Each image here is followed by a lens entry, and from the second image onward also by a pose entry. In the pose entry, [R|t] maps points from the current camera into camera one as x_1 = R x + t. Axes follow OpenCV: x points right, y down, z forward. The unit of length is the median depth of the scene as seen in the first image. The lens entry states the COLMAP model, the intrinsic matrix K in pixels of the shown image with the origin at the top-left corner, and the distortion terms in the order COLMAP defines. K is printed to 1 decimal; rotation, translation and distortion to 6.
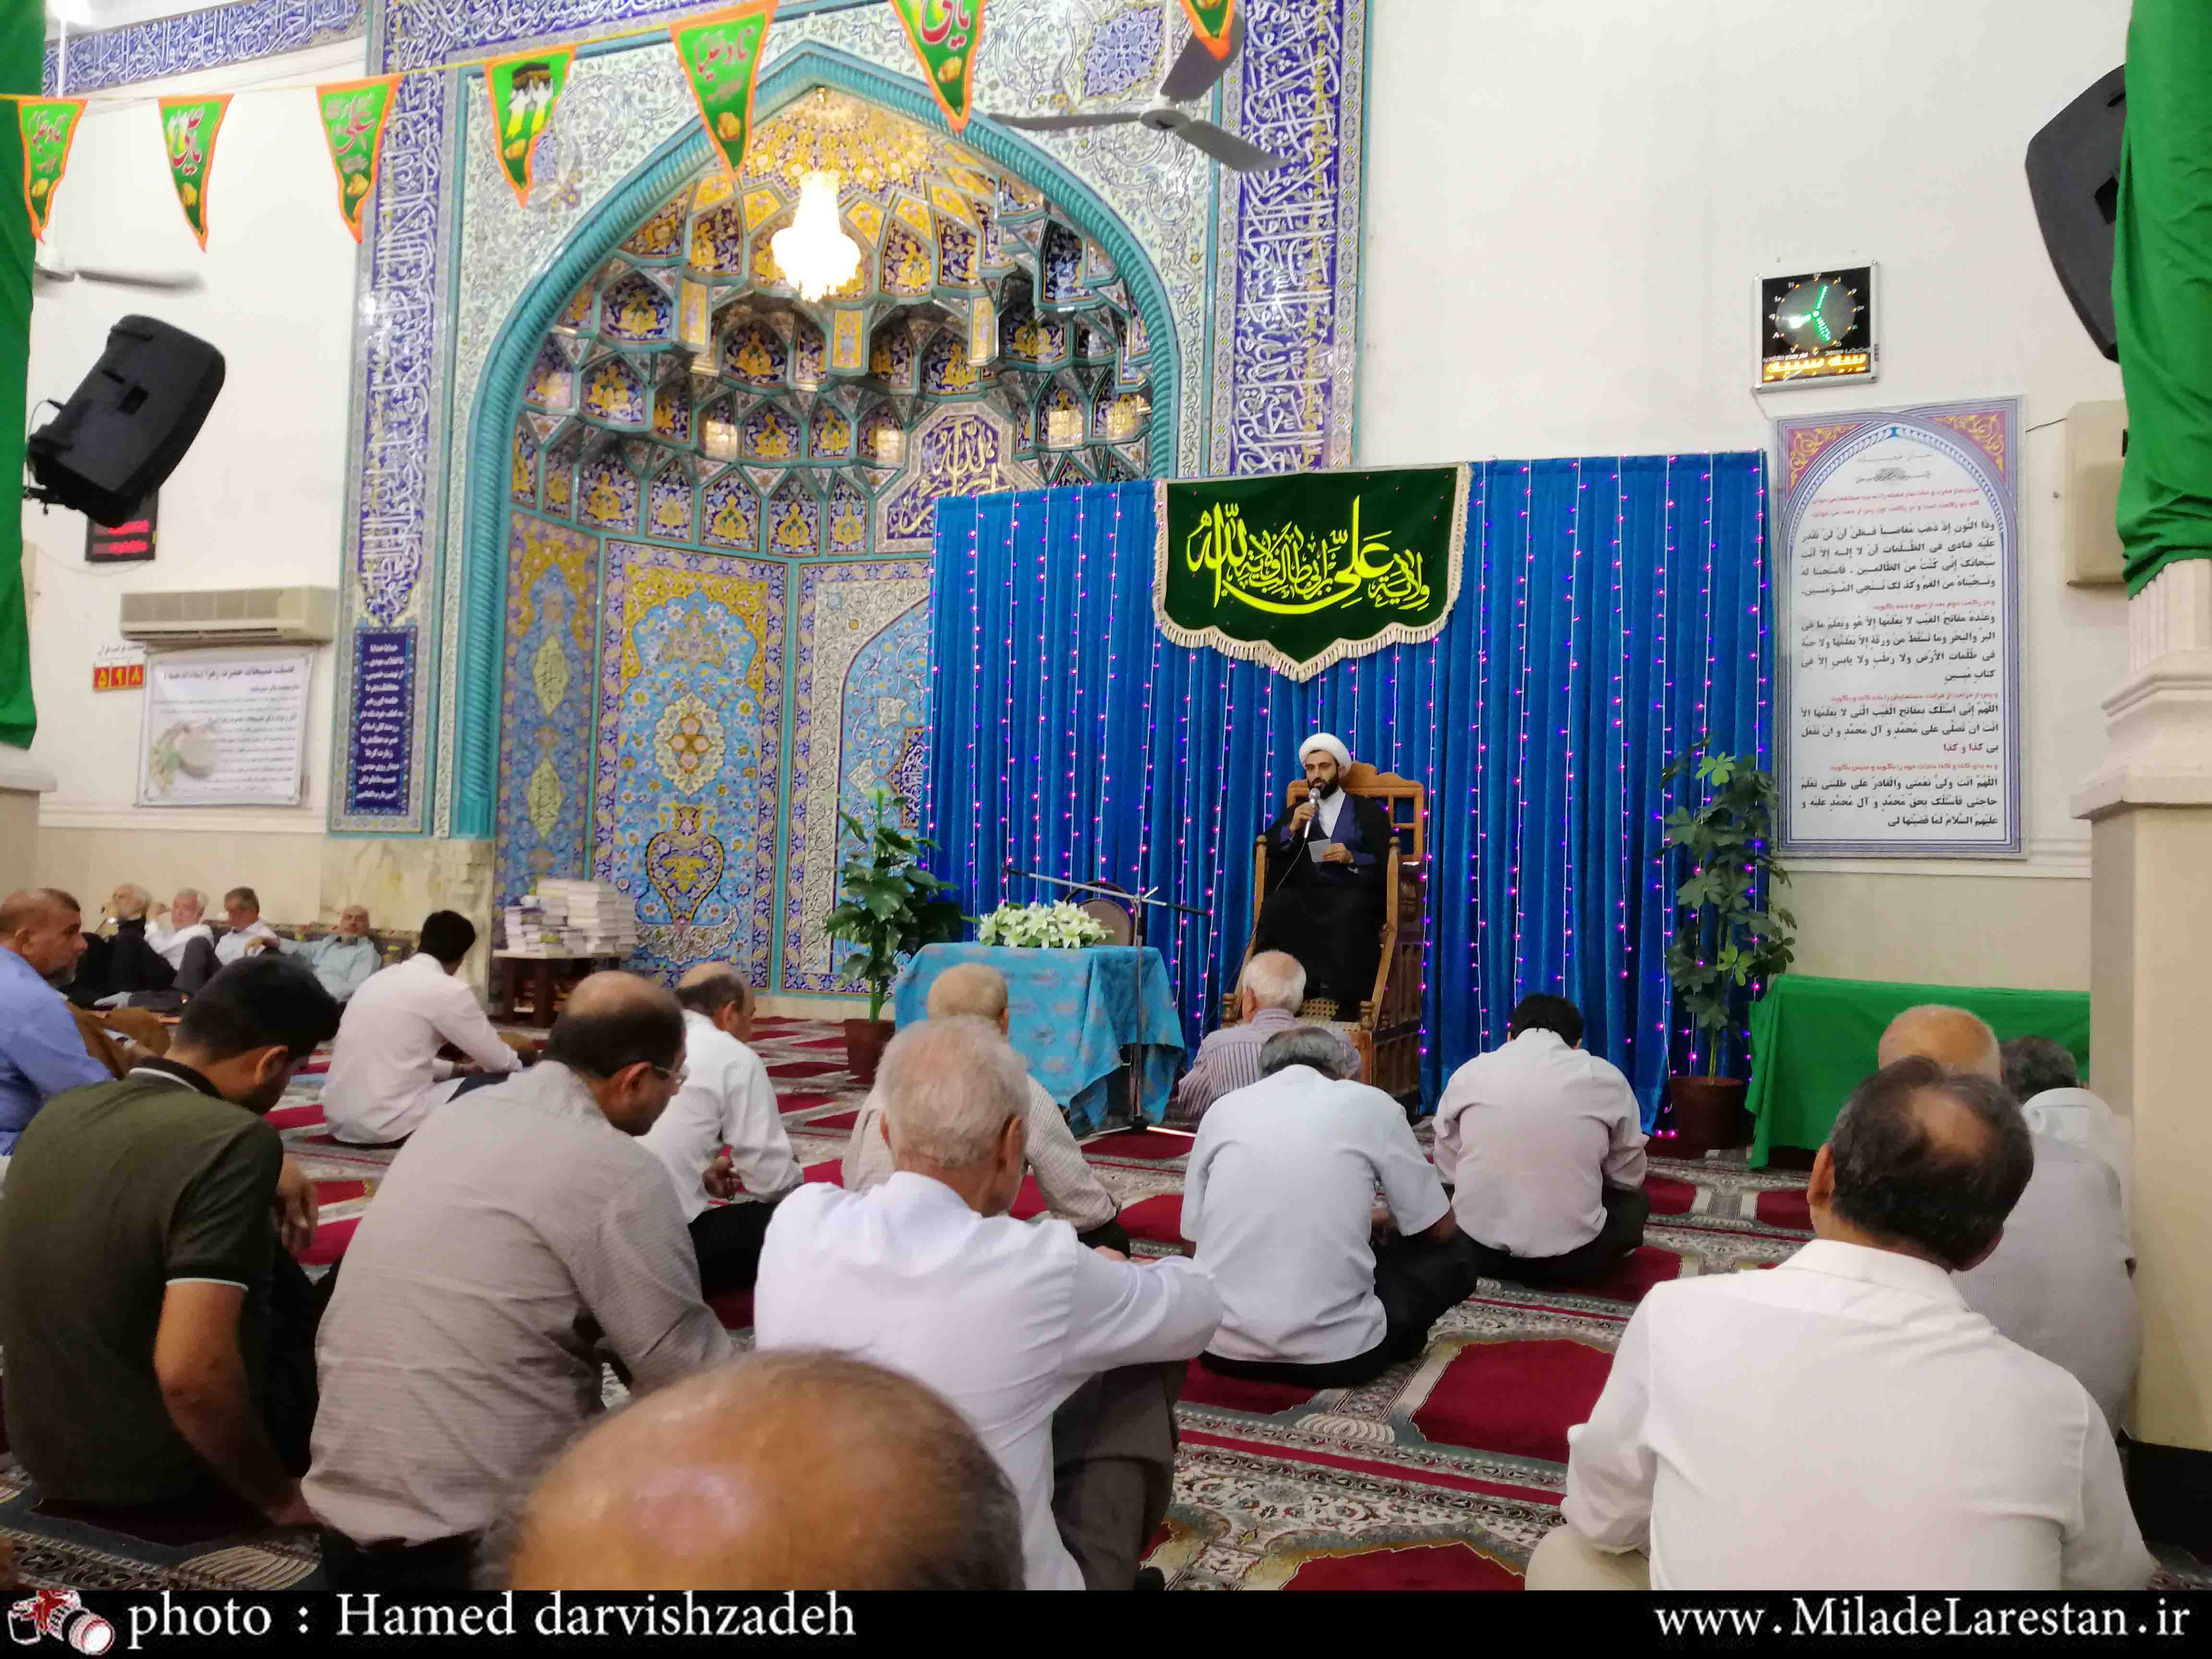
lens RADIAL K [[1650.4, 0, 1103.4], [0, 1650.4, 830.3], [0, 0, 1]] dist [0.039812, -0.043356]
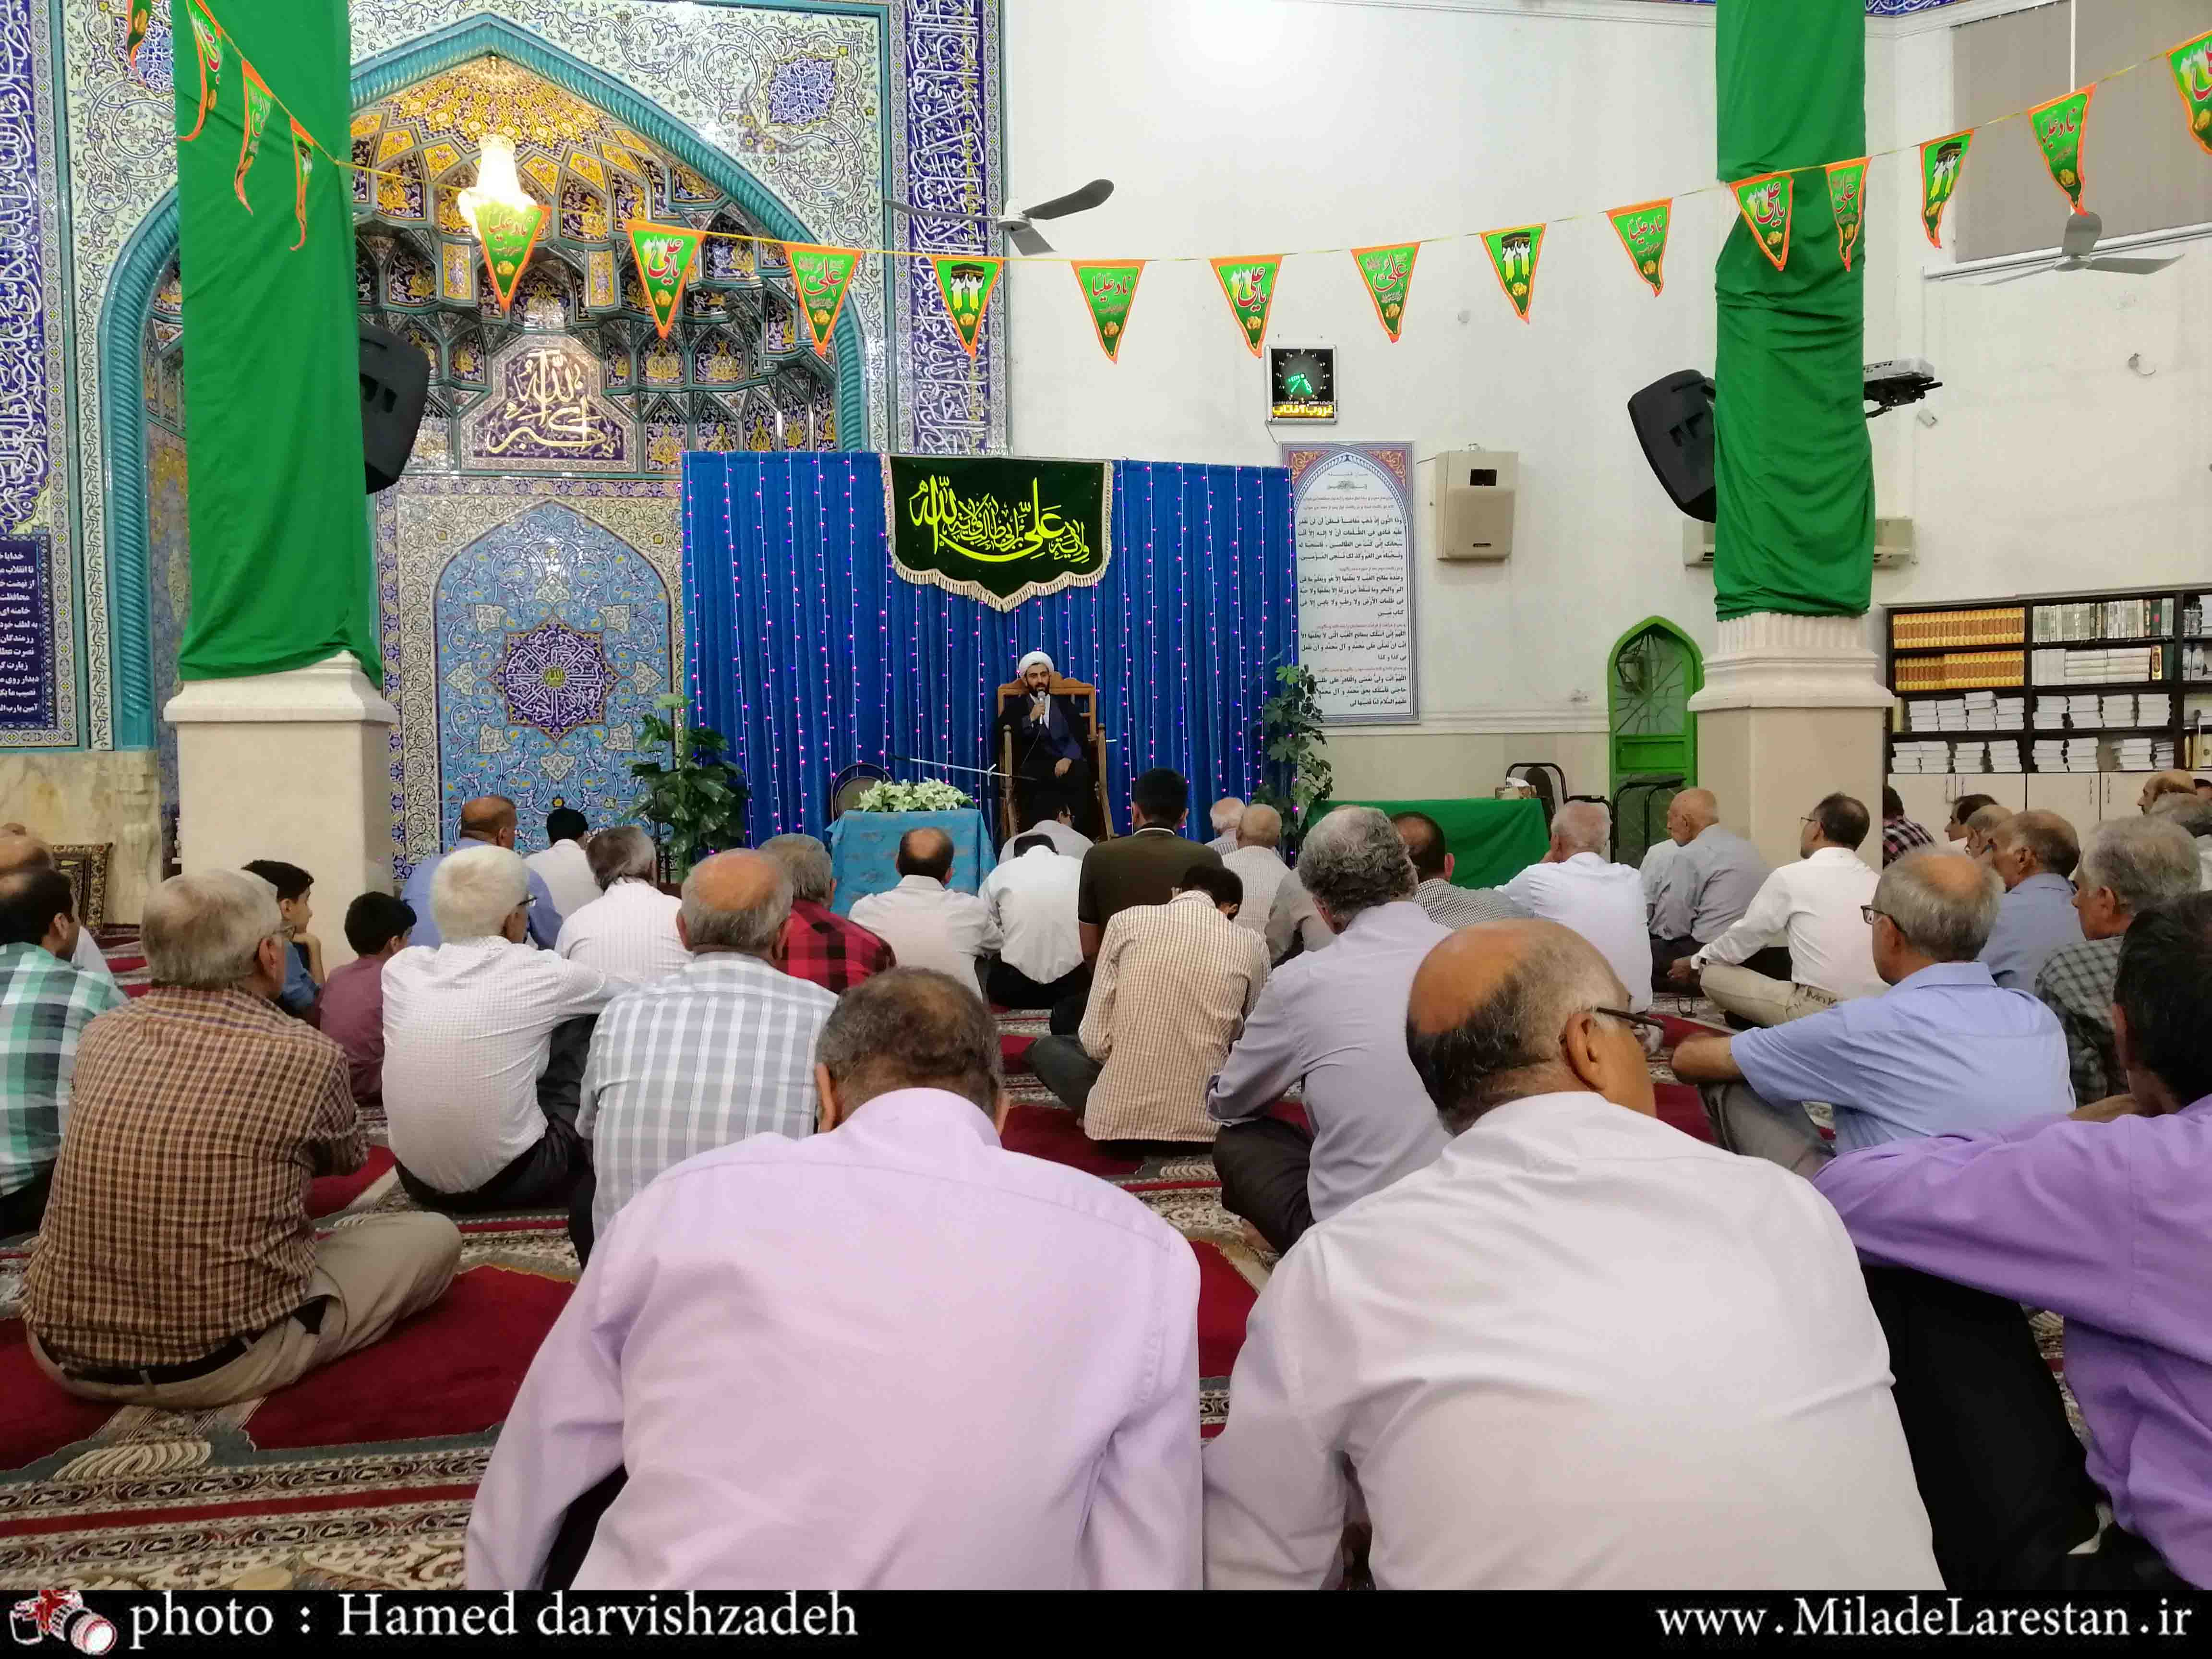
lens RADIAL K [[1650.4, 0, 1109.2], [0, 1650.4, 831.3], [0, 0, 1]] dist [0.039812, -0.043356]
pose [[0.843861, -0.067981, 0.532238, -0.517278], [0.024179, 0.995752, 0.088847, -0.026059], [-0.536017, -0.062106, 0.841920, -0.207938]]
